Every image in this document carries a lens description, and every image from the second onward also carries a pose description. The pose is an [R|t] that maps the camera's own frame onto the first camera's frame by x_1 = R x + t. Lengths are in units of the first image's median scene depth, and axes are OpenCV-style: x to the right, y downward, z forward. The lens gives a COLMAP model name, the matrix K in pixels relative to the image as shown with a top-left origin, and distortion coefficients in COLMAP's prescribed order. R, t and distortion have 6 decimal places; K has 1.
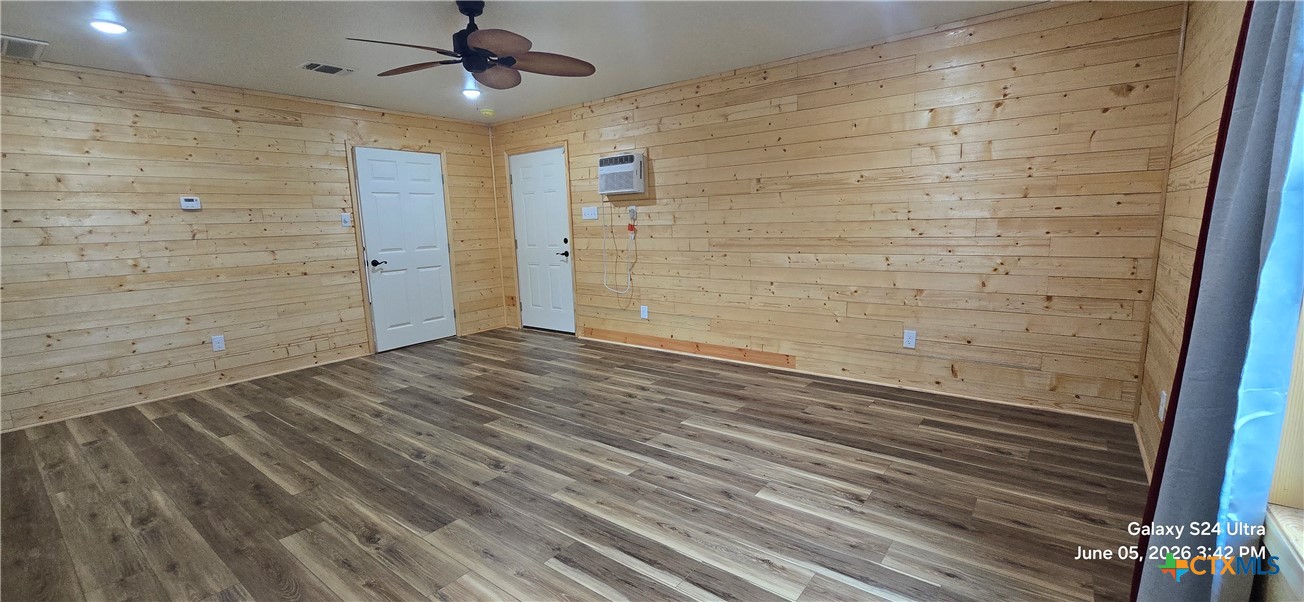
lens RADIAL K [[534.6, 0, 653.2], [0, 534.6, 299.7], [0, 0, 1]] dist [-0.002974, -0.000247]
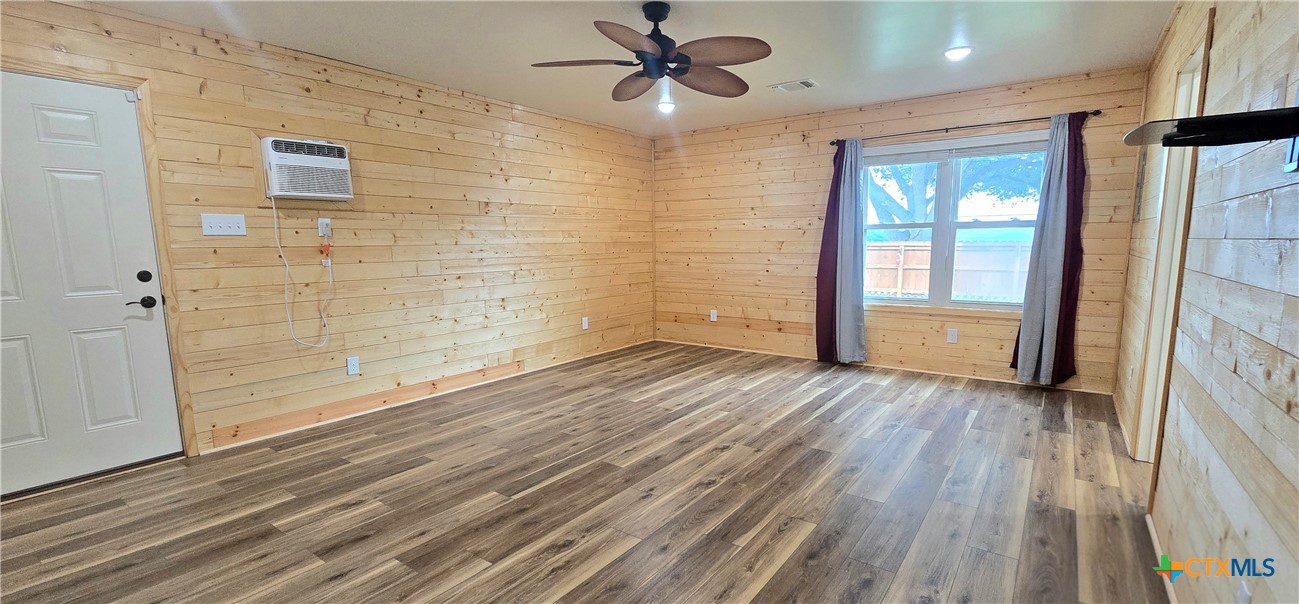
lens RADIAL K [[548.9, 0, 651.1], [0, 548.9, 313.1], [0, 0, 1]] dist [-0.002918, -0.000114]
pose [[-0.008244, -0.102948, 0.994653, -1.029082], [0.158949, 0.981905, 0.102946, -0.081165], [-0.987252, 0.158948, 0.008269, 0.801180]]
